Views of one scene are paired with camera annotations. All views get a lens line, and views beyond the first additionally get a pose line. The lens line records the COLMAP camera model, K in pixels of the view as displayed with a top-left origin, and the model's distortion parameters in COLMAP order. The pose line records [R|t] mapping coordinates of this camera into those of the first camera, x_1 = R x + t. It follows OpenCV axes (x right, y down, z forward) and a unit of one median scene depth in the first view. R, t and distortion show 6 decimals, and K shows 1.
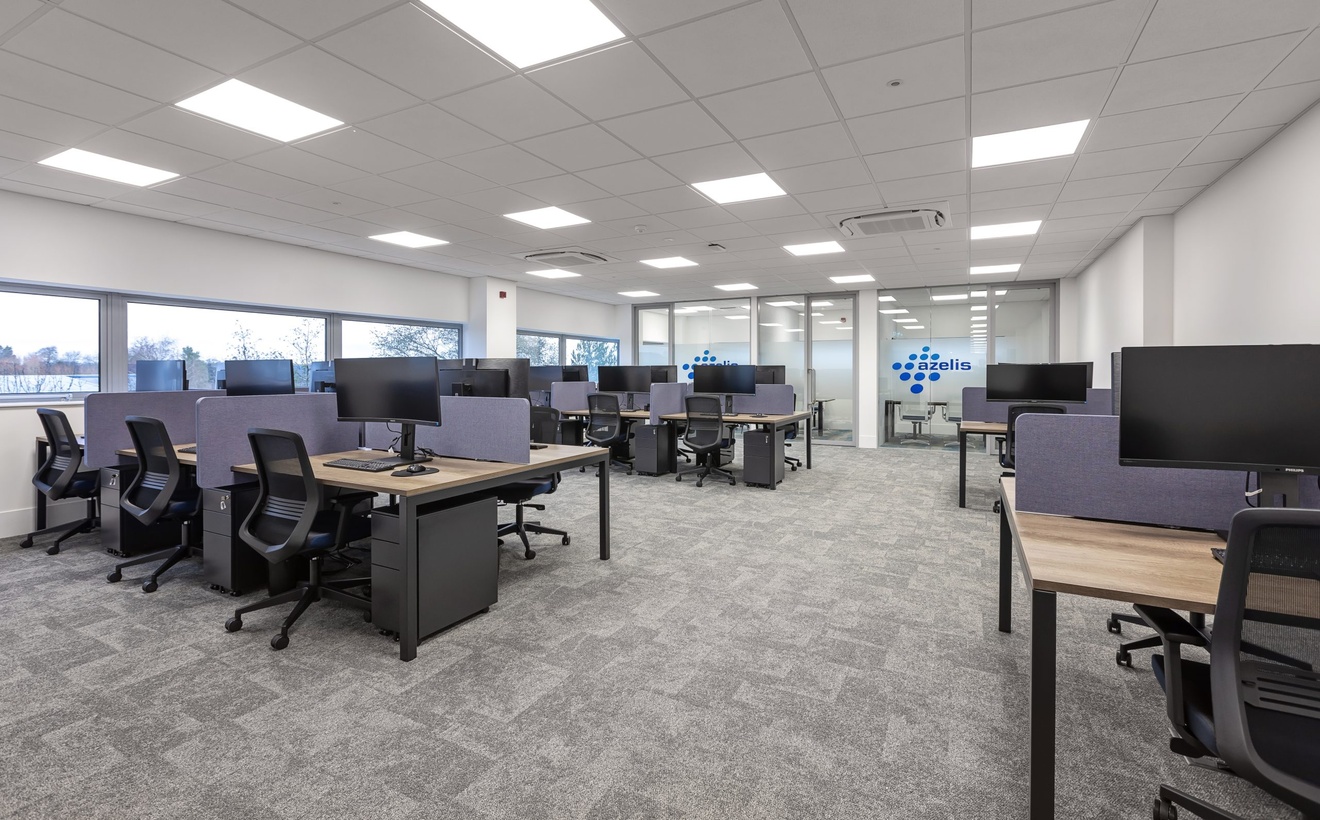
lens RADIAL K [[586.8, 0, 653.3], [0, 586.8, 394.3], [0, 0, 1]] dist [0.003784, -0.000449]
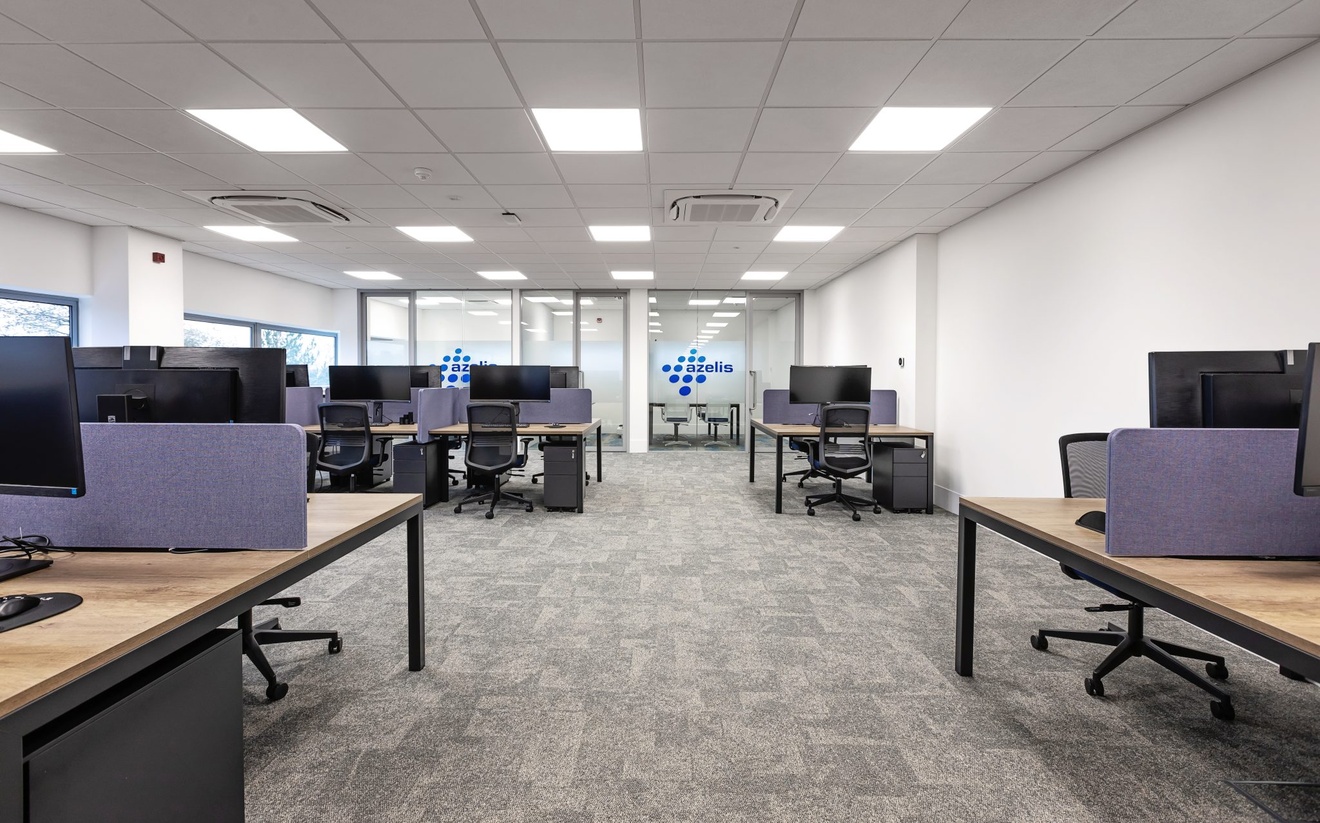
lens RADIAL K [[586.8, 0, 653.3], [0, 586.8, 395.8], [0, 0, 1]] dist [0.003784, -0.000449]
pose [[0.888556, -0.015722, 0.458499, -0.084995], [0.016224, 0.999864, 0.002844, -0.006846], [-0.458482, 0.004912, 0.888690, 0.190499]]
